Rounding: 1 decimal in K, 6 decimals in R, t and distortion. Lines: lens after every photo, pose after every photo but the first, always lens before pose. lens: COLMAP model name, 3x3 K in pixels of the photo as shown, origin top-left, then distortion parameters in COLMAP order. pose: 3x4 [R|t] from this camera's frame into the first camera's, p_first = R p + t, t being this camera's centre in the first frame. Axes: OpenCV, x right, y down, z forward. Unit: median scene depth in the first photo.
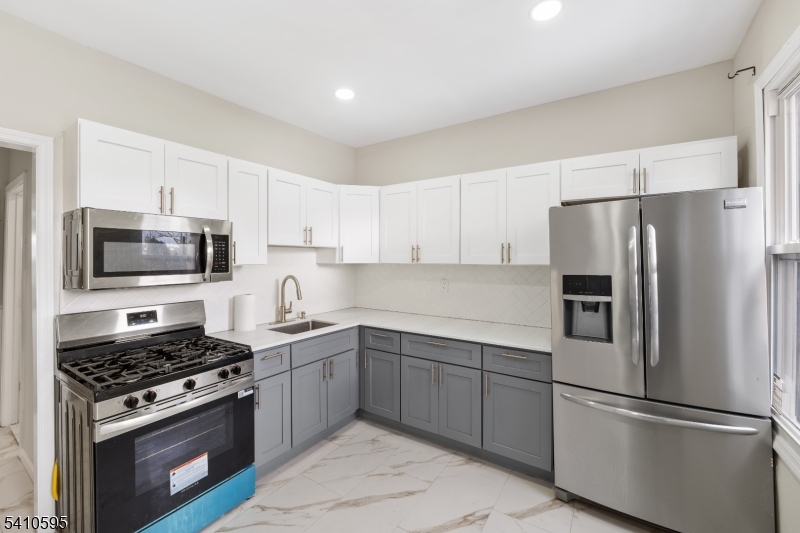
lens RADIAL K [[328.6, 0, 395.0], [0, 328.6, 256.1], [0, 0, 1]] dist [-0.008546, -0.000462]
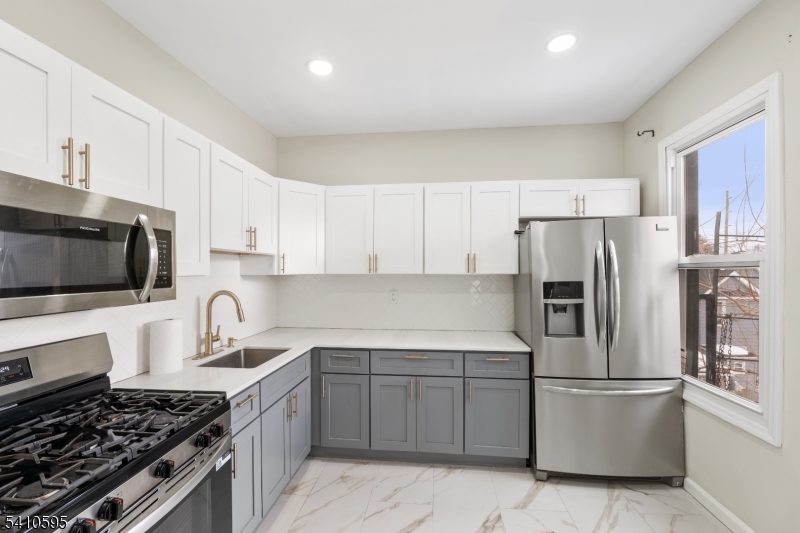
lens RADIAL K [[328.6, 0, 399.8], [0, 328.6, 271.9], [0, 0, 1]] dist [-0.008546, -0.000462]
pose [[0.886224, -0.002622, 0.463249, -0.373425], [-0.000518, 0.999978, 0.006651, 0.013050], [-0.463256, -0.006134, 0.886203, 0.185762]]
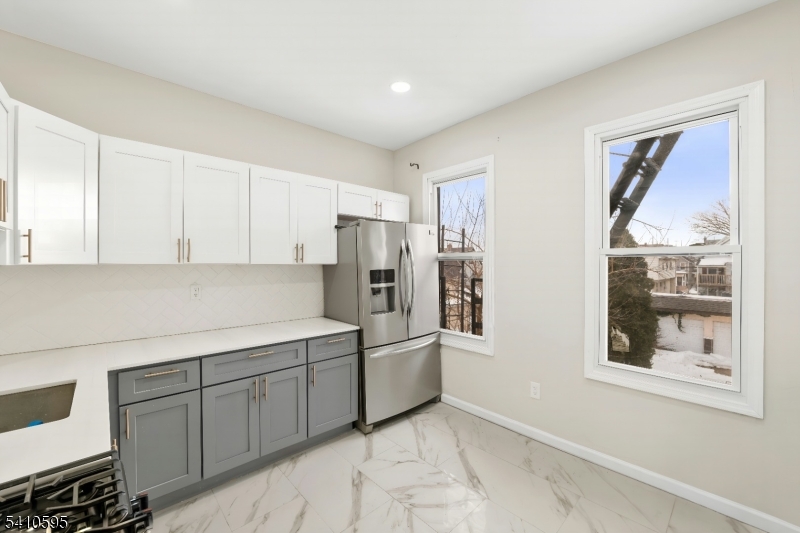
lens RADIAL K [[328.6, 0, 397.6], [0, 328.6, 265.8], [0, 0, 1]] dist [-0.008546, -0.000462]
pose [[0.232105, -0.007023, 0.972665, -0.667339], [-0.005469, 0.999949, 0.008525, 0.022579], [-0.972675, -0.007298, 0.232055, 0.465830]]
